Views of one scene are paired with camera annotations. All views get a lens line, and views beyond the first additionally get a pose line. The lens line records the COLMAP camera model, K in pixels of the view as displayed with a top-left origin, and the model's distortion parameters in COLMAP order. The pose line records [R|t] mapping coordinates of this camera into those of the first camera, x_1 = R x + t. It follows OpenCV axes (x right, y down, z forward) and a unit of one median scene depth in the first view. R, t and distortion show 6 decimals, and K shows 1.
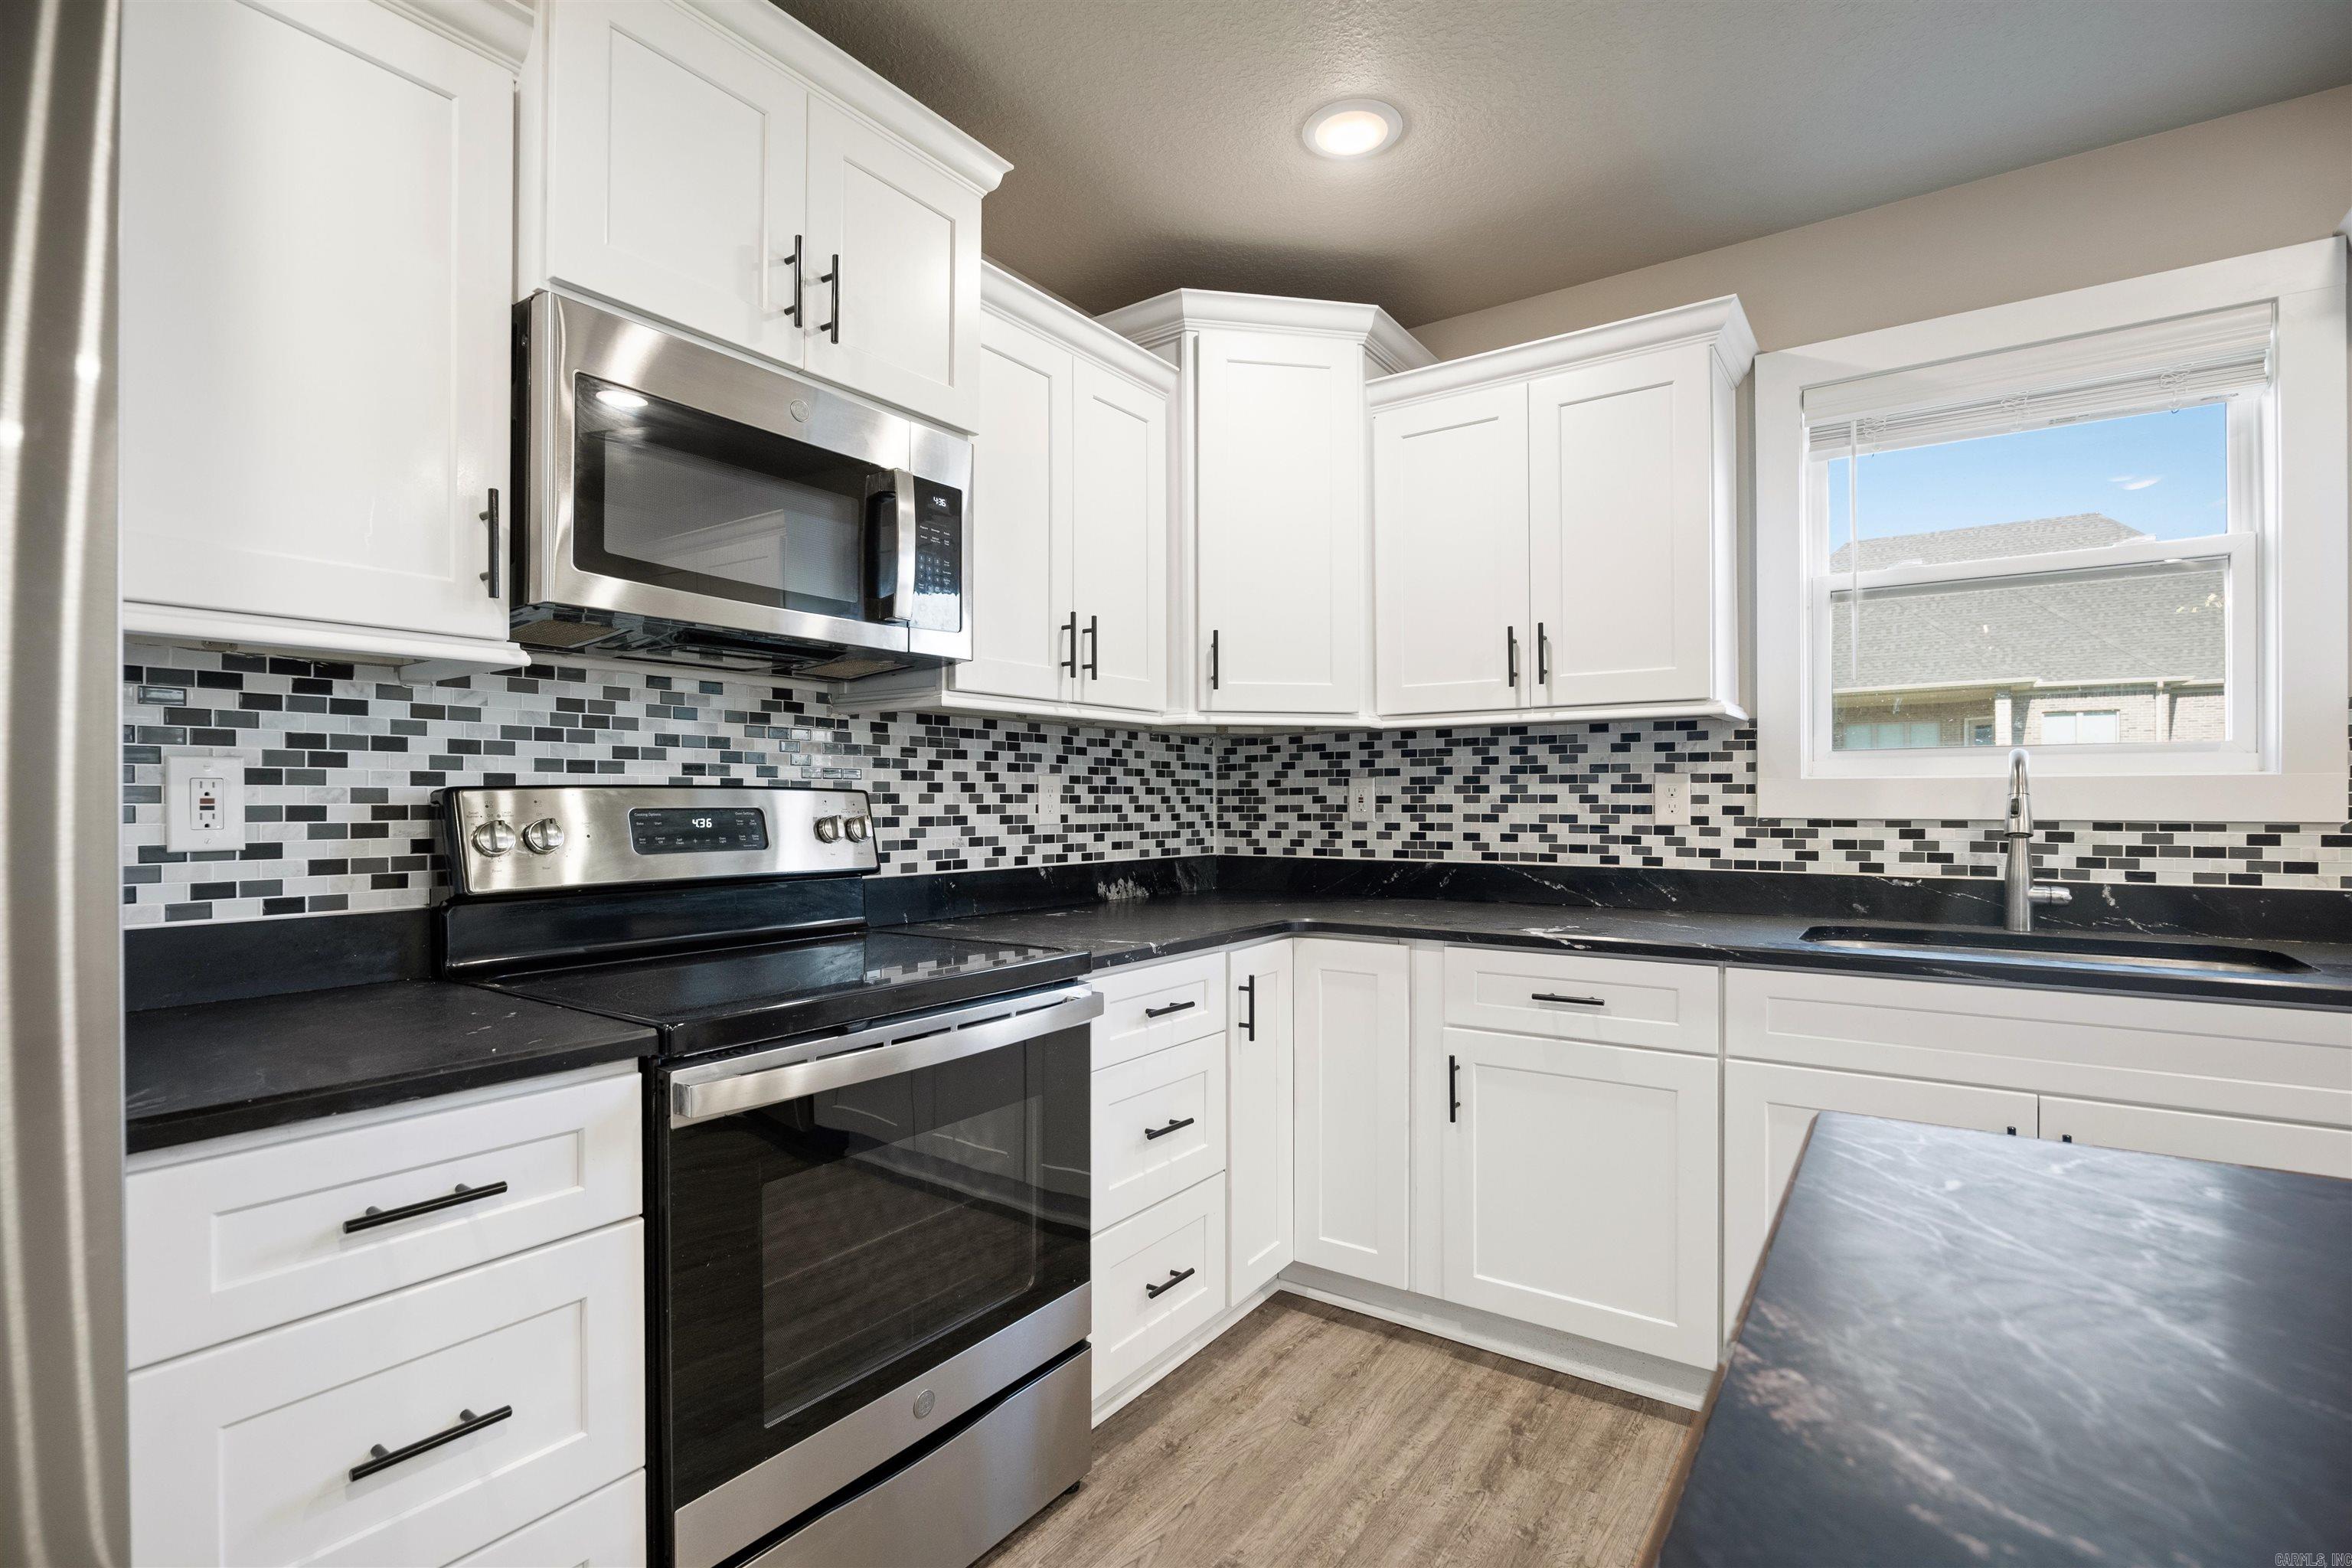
lens RADIAL K [[1098.6, 0, 1177.8], [0, 1098.6, 802.1], [0, 0, 1]] dist [-0.027044, 0.008451]
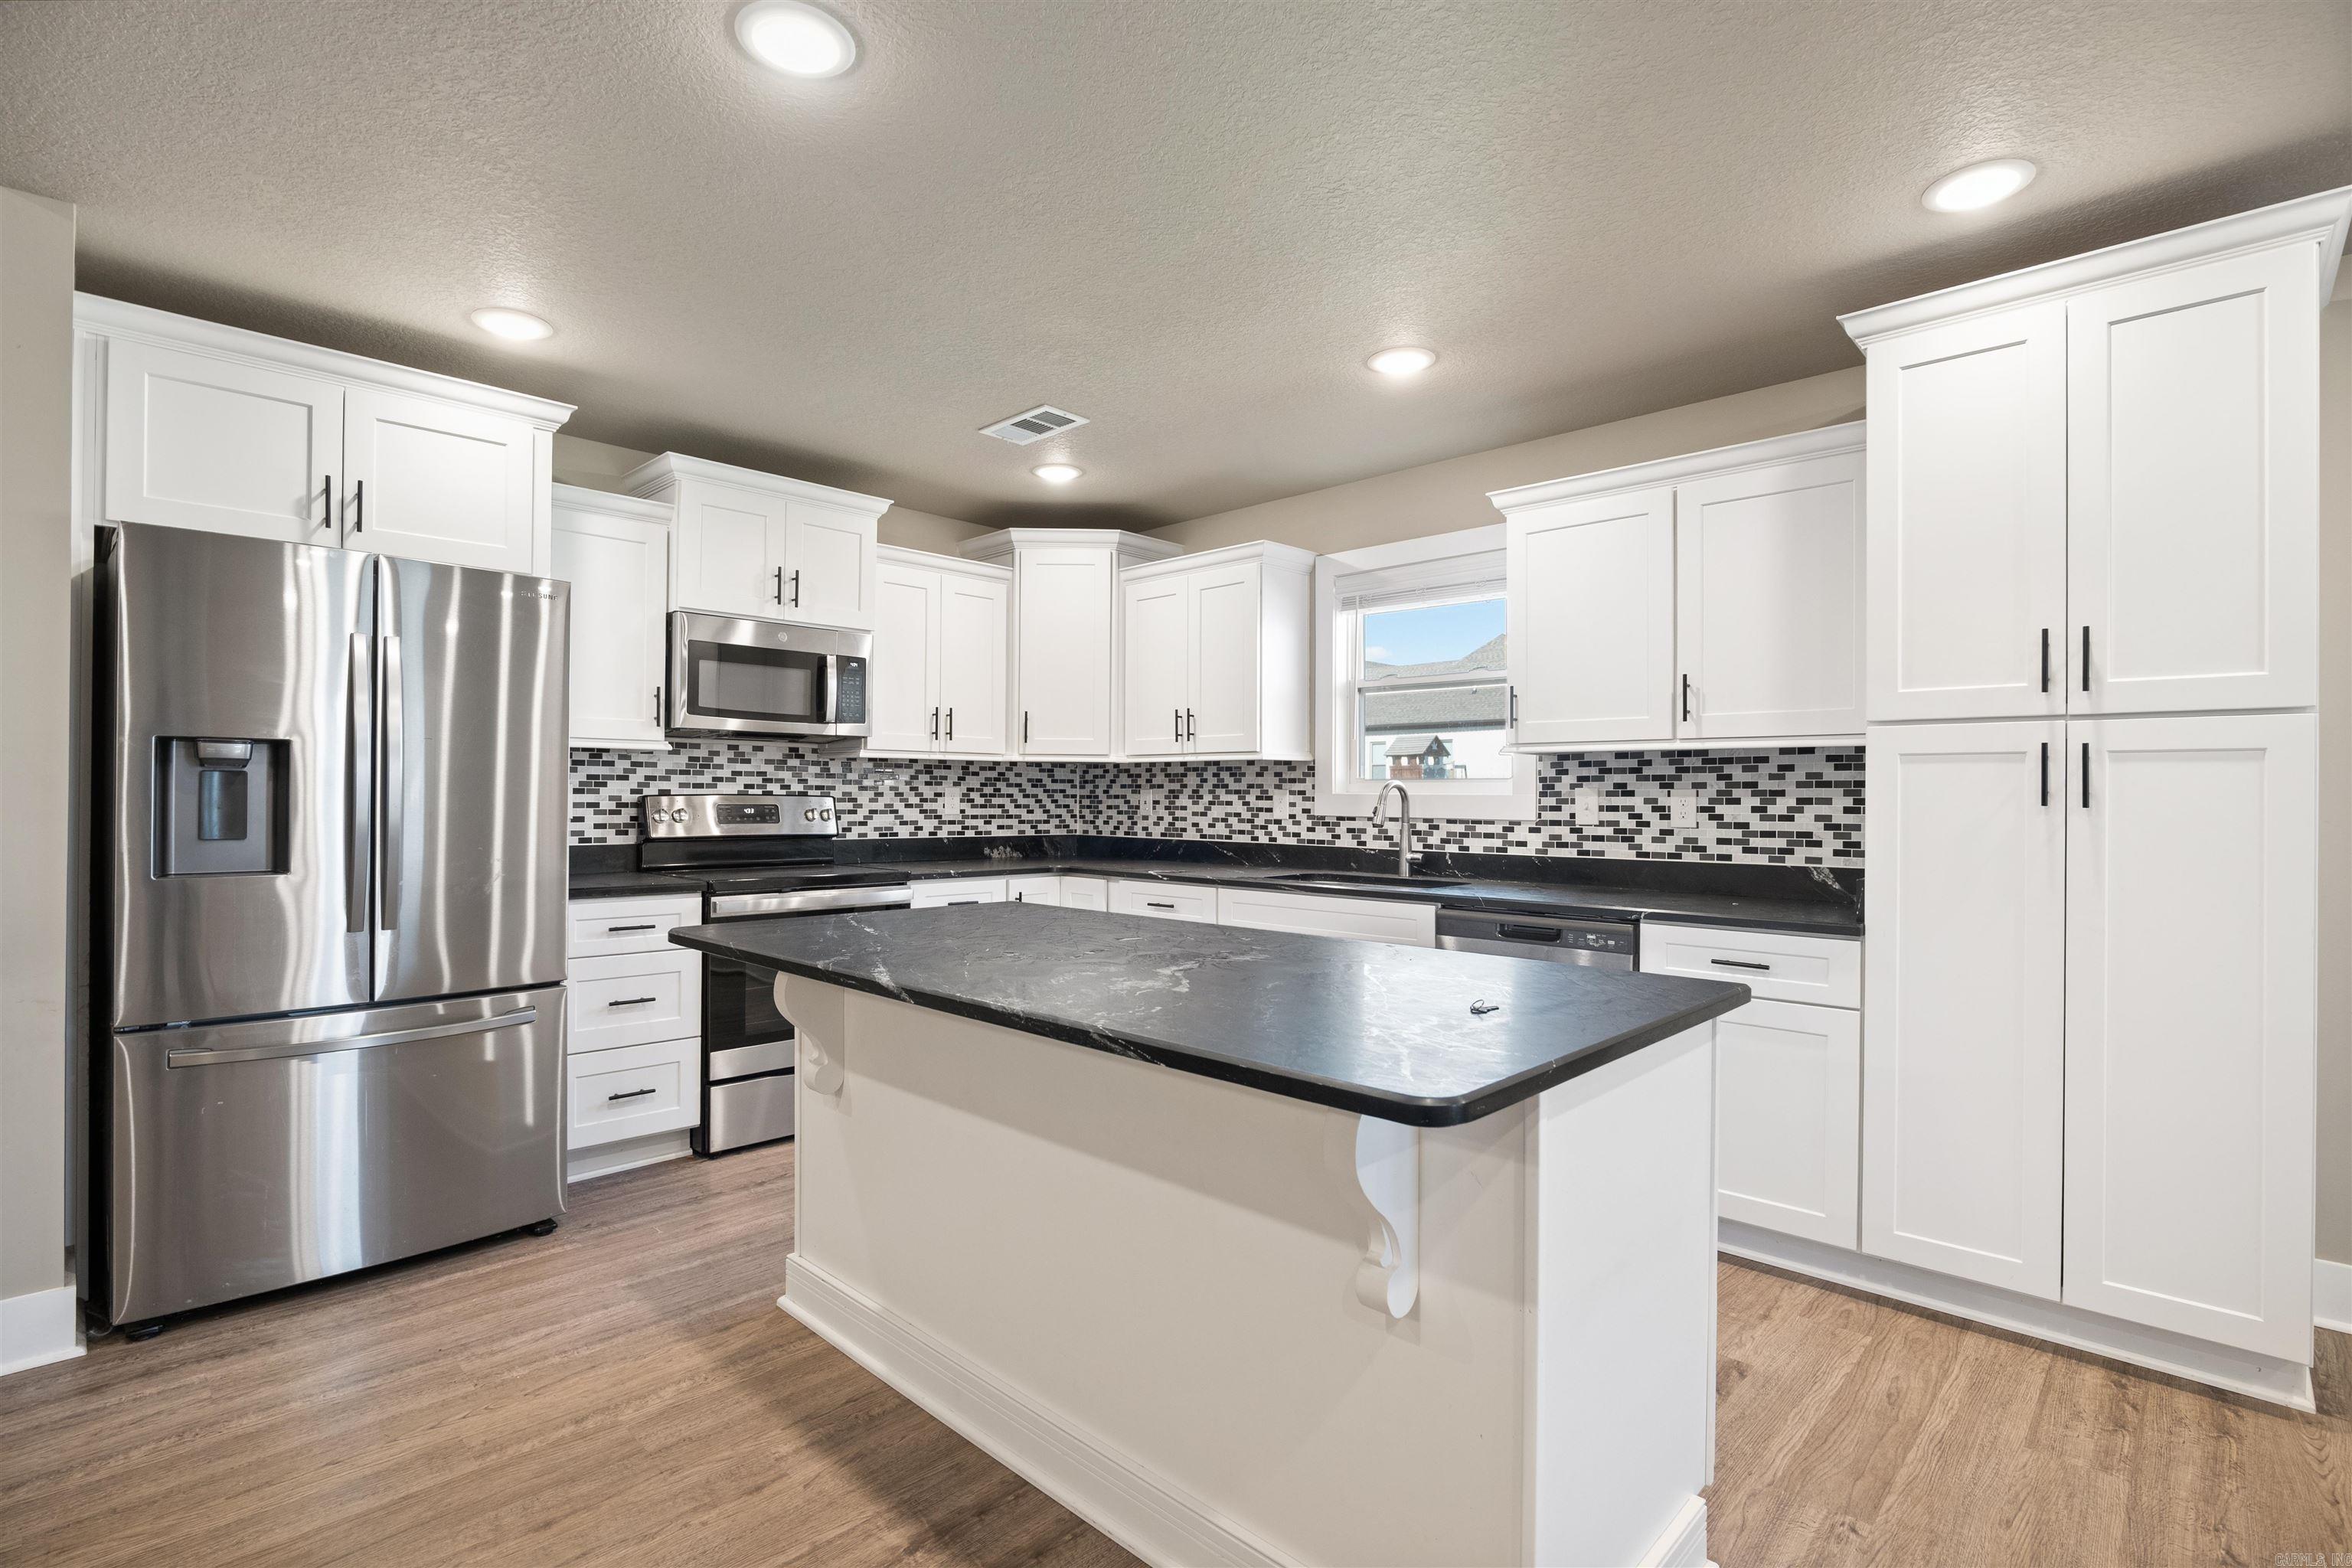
lens RADIAL K [[1098.6, 0, 1176.8], [0, 1098.6, 791.7], [0, 0, 1]] dist [-0.027044, 0.008451]
pose [[0.987563, 0.008518, -0.156995, 0.616837], [-0.009409, 0.999944, -0.004932, -0.013740], [0.156944, 0.006348, 0.987587, -0.850914]]
